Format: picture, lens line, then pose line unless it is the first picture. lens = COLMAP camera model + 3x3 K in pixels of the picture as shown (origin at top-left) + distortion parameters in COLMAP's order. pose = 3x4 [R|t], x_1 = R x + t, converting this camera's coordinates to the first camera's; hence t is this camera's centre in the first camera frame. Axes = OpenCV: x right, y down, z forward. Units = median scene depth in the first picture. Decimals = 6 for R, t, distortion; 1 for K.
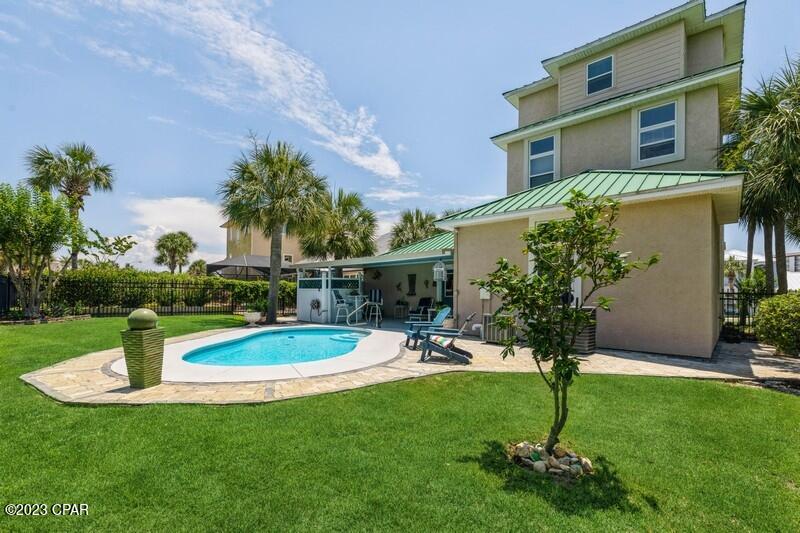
lens RADIAL K [[360.9, 0, 404.9], [0, 360.9, 288.6], [0, 0, 1]] dist [0.000896, -0.000608]
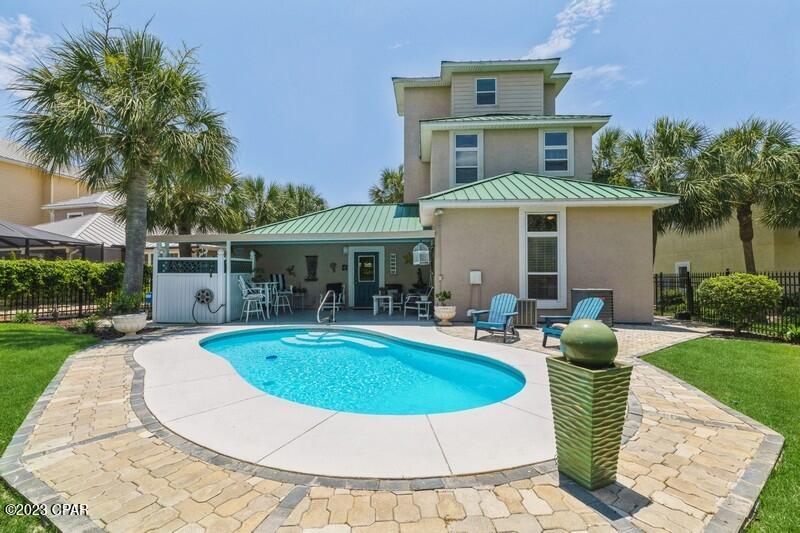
lens RADIAL K [[360.9, 0, 400.1], [0, 360.9, 267.3], [0, 0, 1]] dist [0.000896, -0.000608]
pose [[0.784832, 0.007024, 0.619668, -0.406006], [-0.000404, 0.999941, -0.010823, -0.004319], [-0.619708, 0.008244, 0.784789, 0.254191]]
